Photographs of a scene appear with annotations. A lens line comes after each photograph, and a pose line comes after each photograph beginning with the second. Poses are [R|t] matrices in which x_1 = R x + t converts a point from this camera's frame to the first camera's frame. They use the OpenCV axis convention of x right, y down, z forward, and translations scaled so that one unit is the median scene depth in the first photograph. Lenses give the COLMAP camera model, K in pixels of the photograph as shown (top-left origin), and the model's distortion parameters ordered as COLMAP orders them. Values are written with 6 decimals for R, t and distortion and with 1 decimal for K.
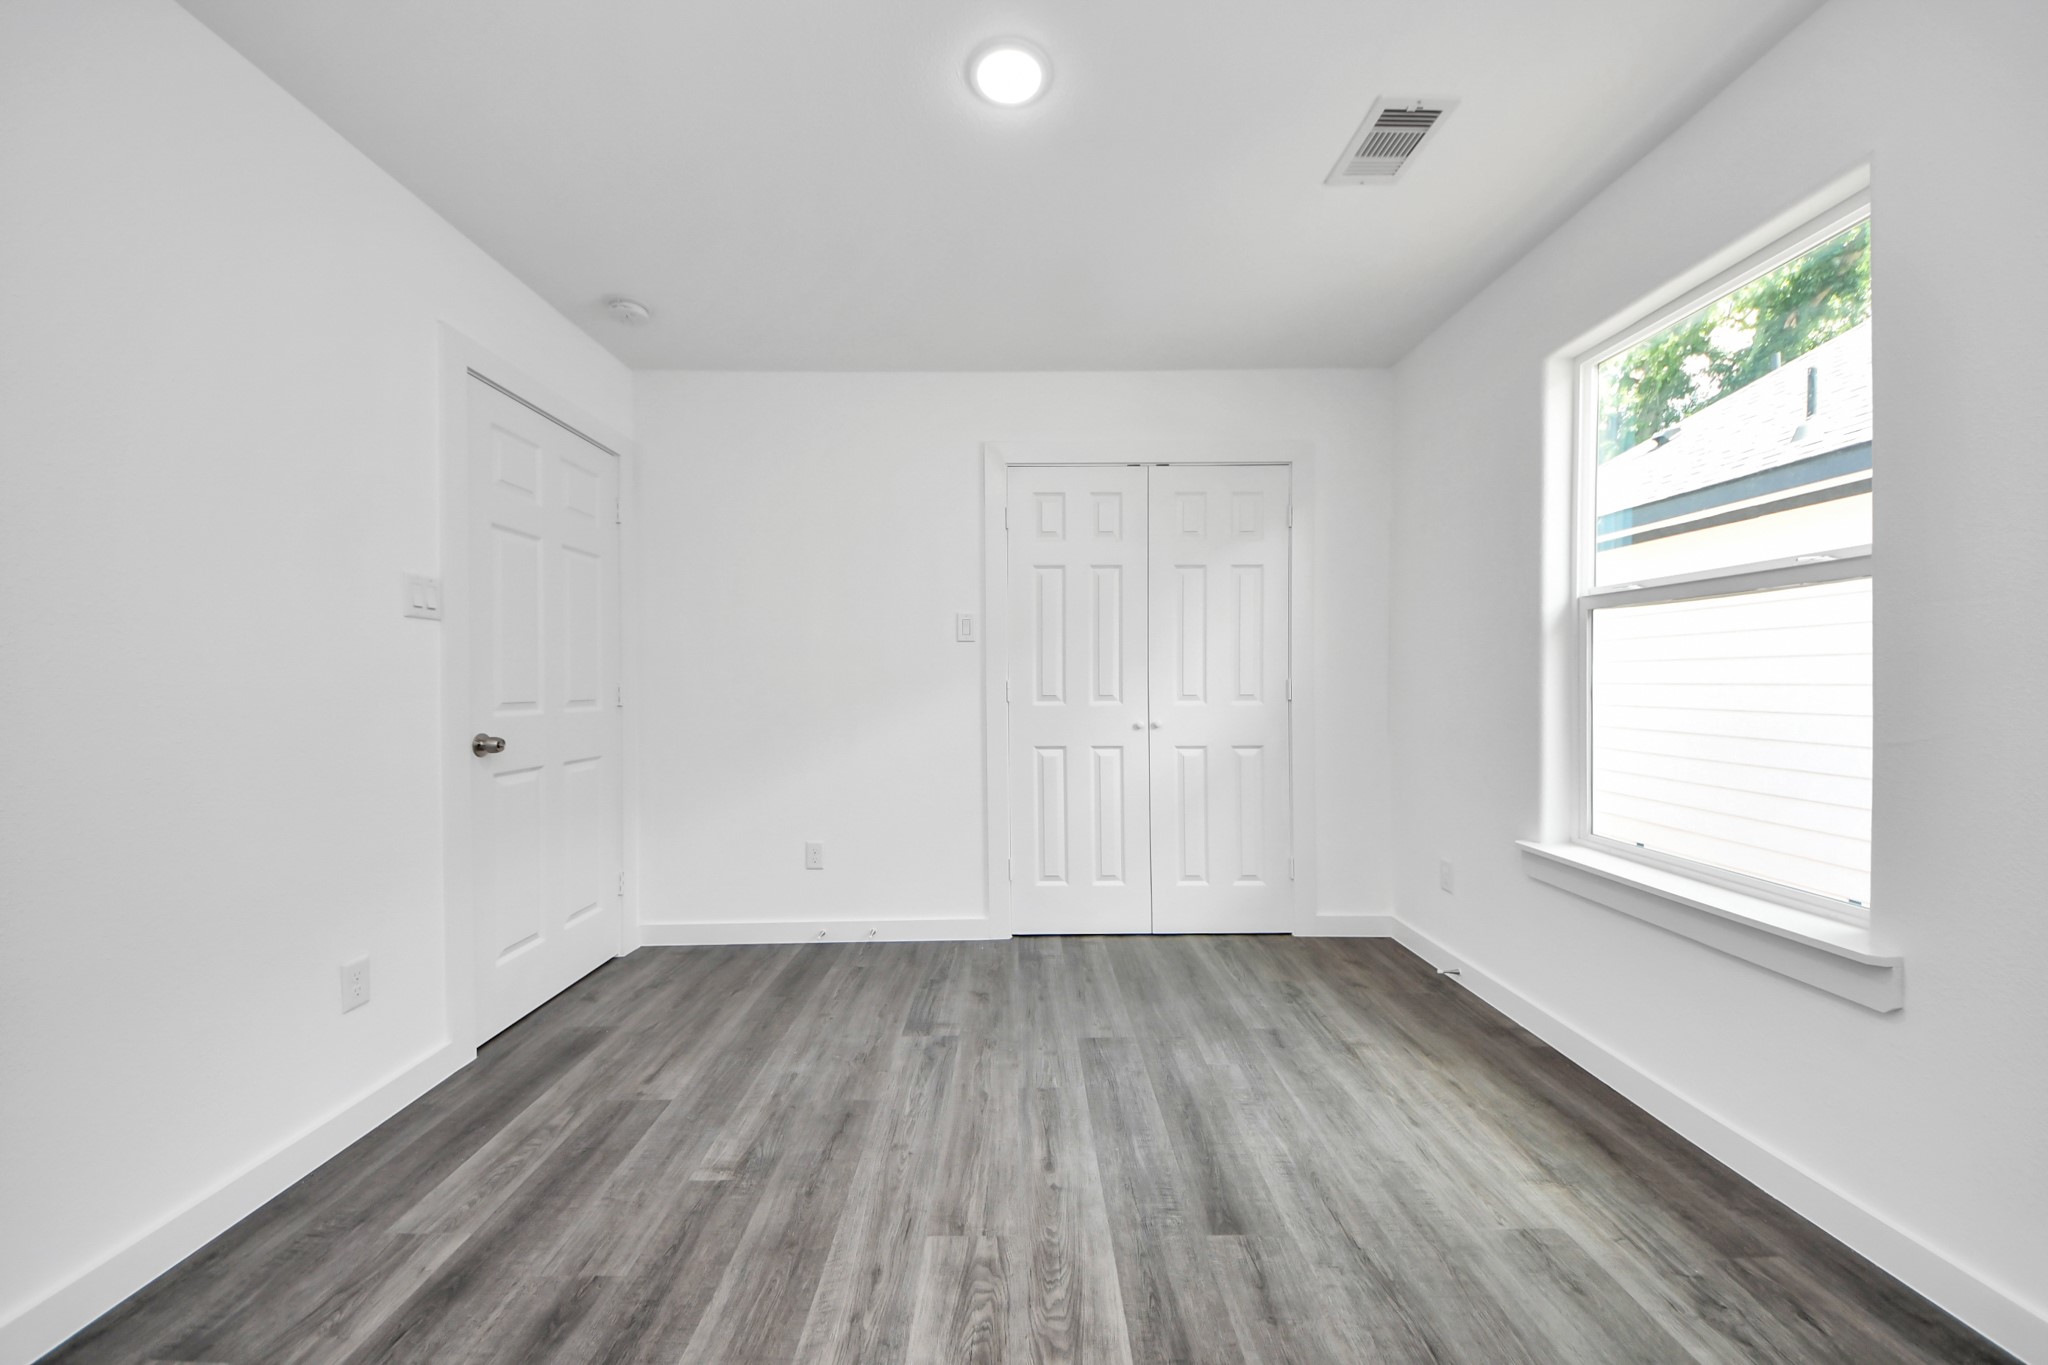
lens RADIAL K [[749.3, 0, 1019.8], [0, 749.3, 677.2], [0, 0, 1]] dist [0.006409, -0.009890]
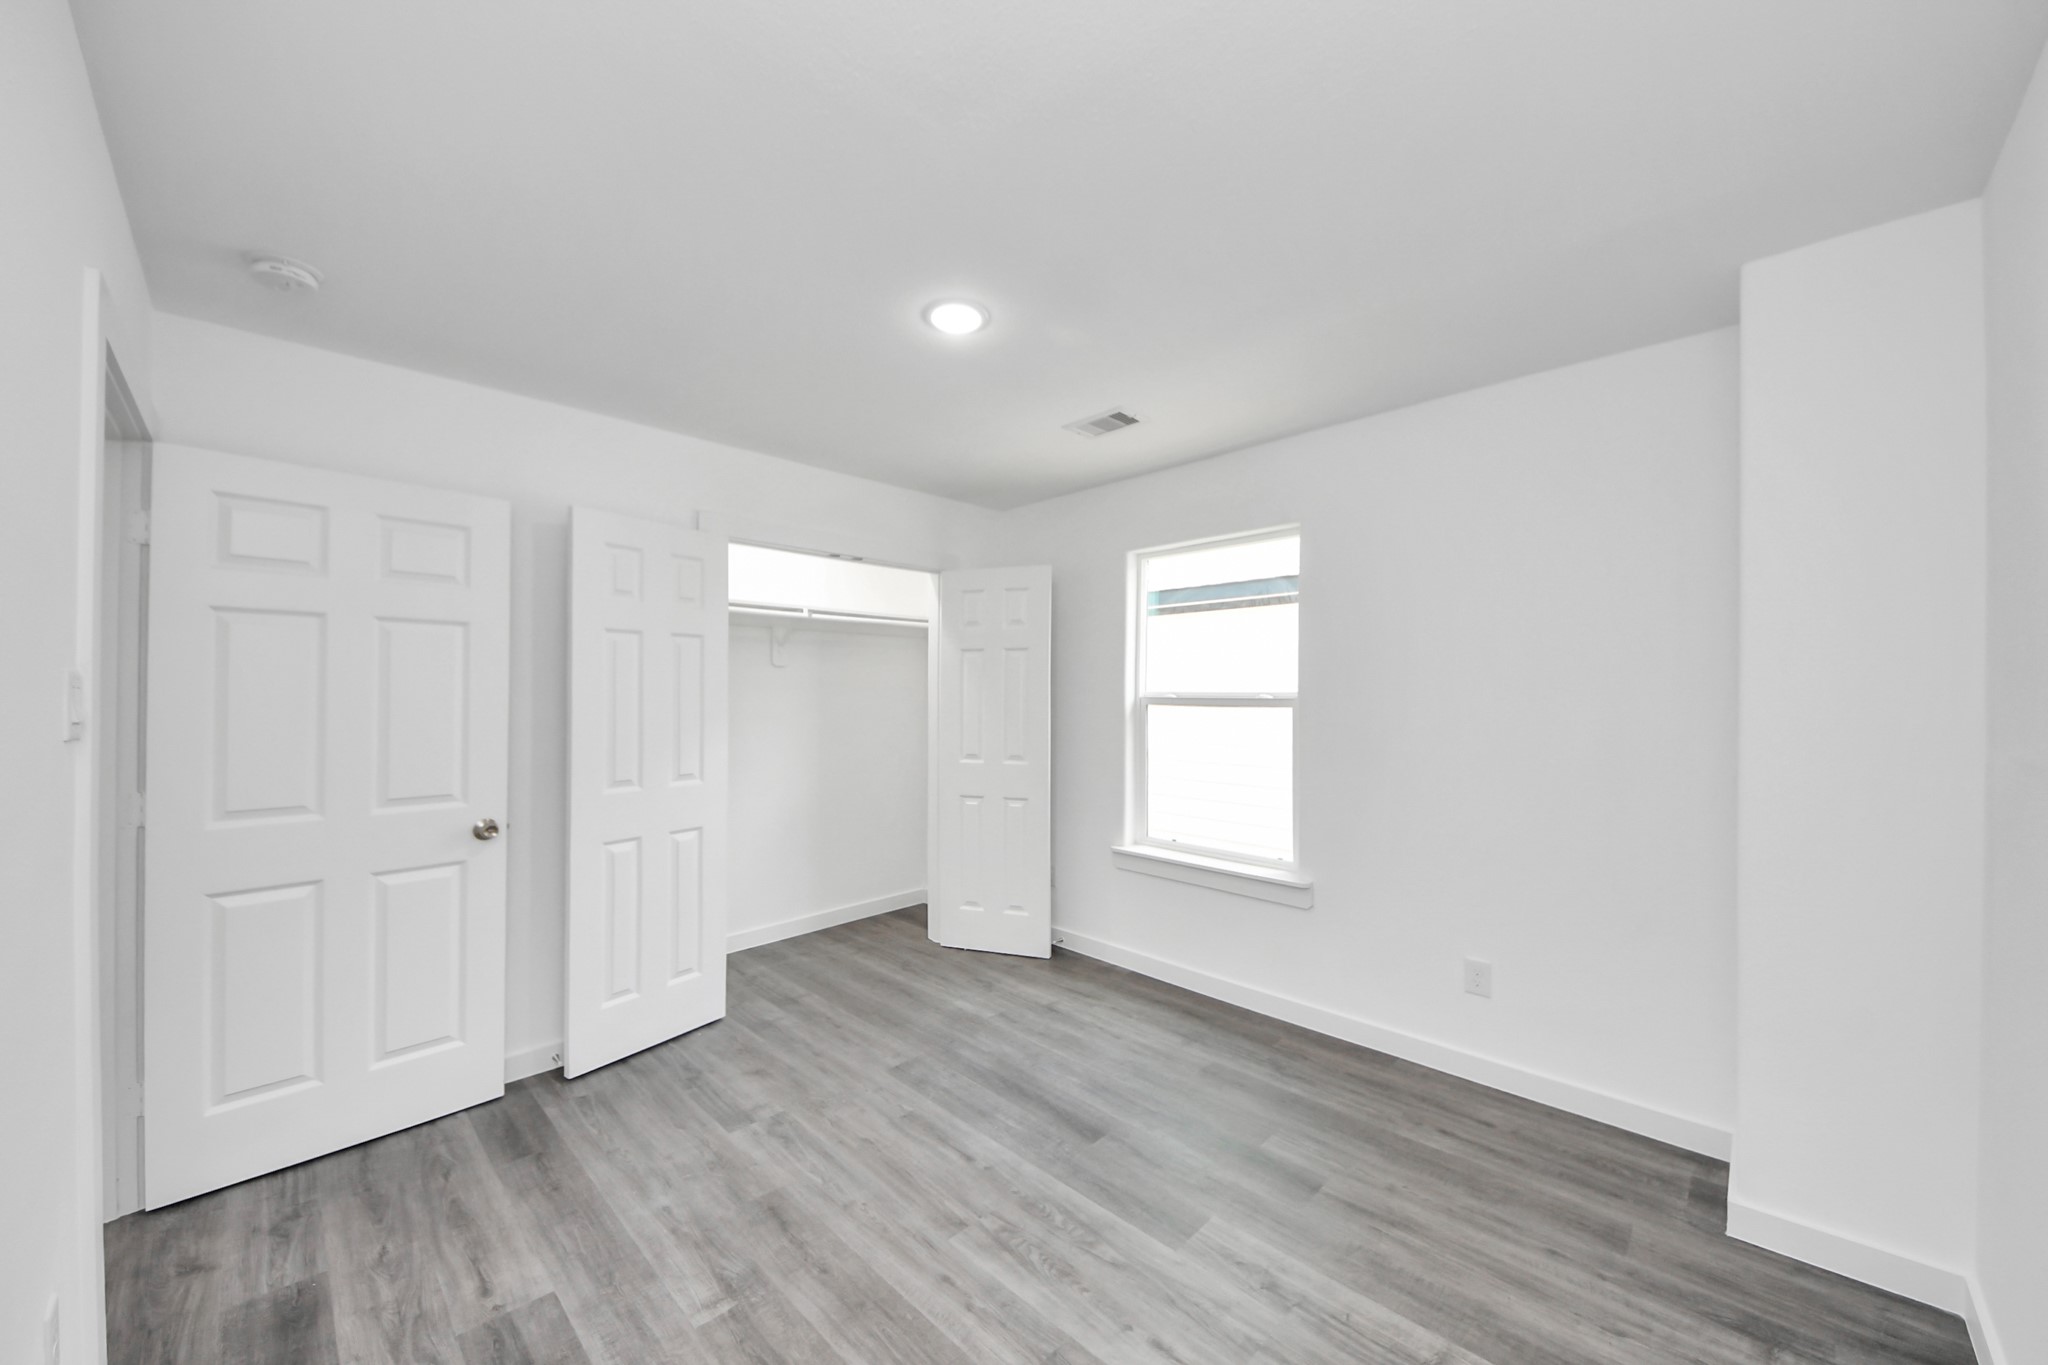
lens RADIAL K [[749.3, 0, 1018.6], [0, 749.3, 671.4], [0, 0, 1]] dist [0.006409, -0.009890]
pose [[0.712261, 0.016788, 0.701714, -0.776719], [-0.004050, 0.999796, -0.019808, -0.159095], [-0.701903, 0.011266, 0.712184, 0.000143]]
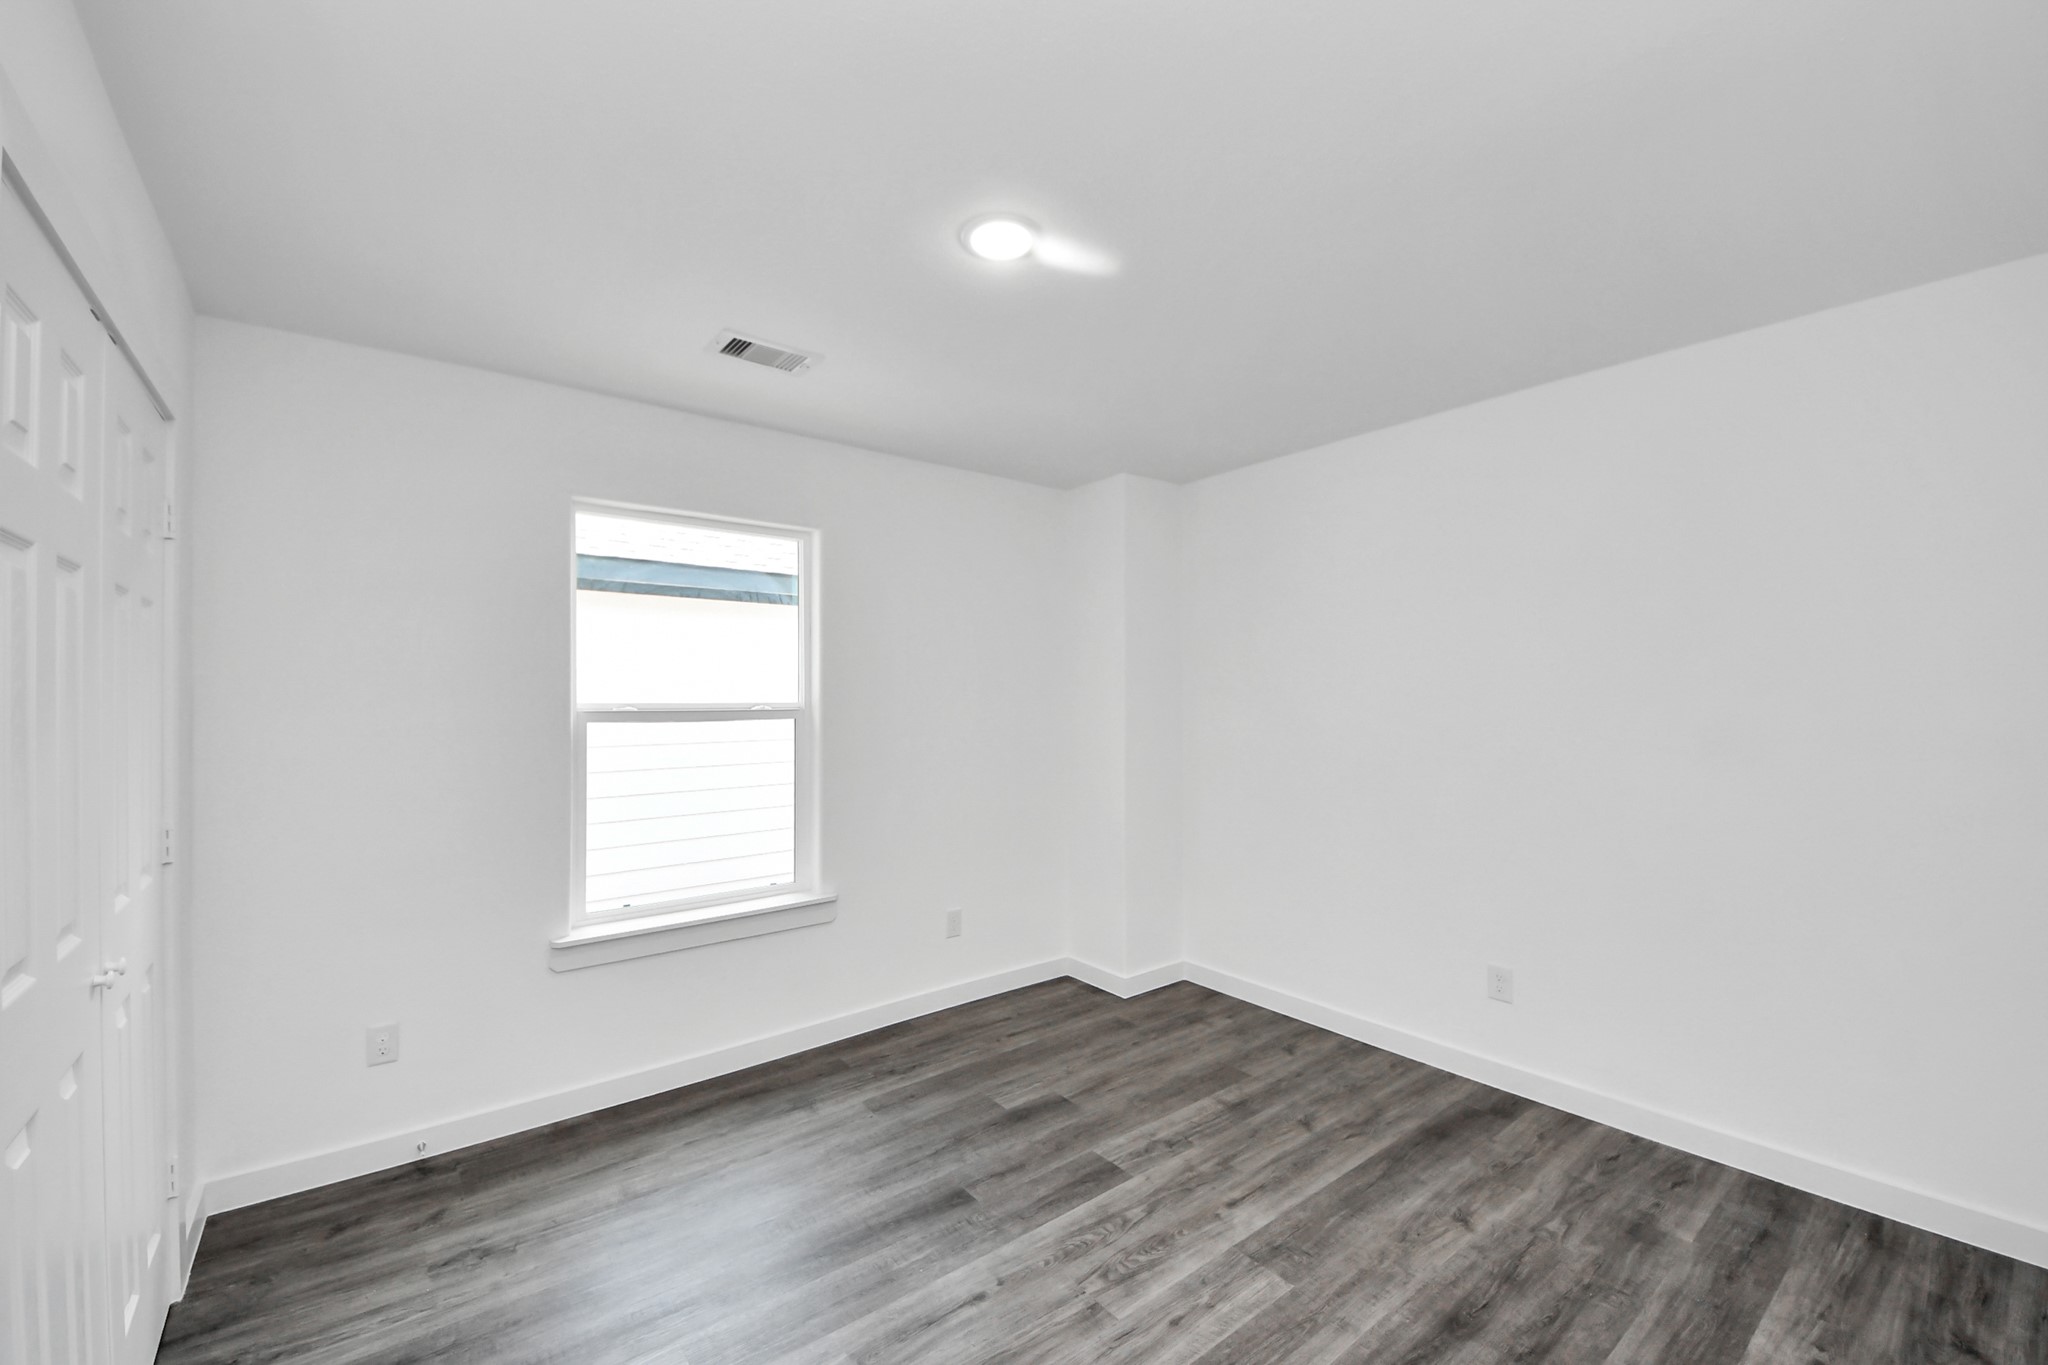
lens RADIAL K [[854.1, 0, 1025.8], [0, 854.1, 699.4], [0, 0, 1]] dist [0.010746, -0.000625]
pose [[-0.615918, -0.010436, 0.787741, -0.864970], [-0.001305, 0.999924, 0.012226, -0.174924], [-0.787809, 0.006502, -0.615885, 1.564985]]
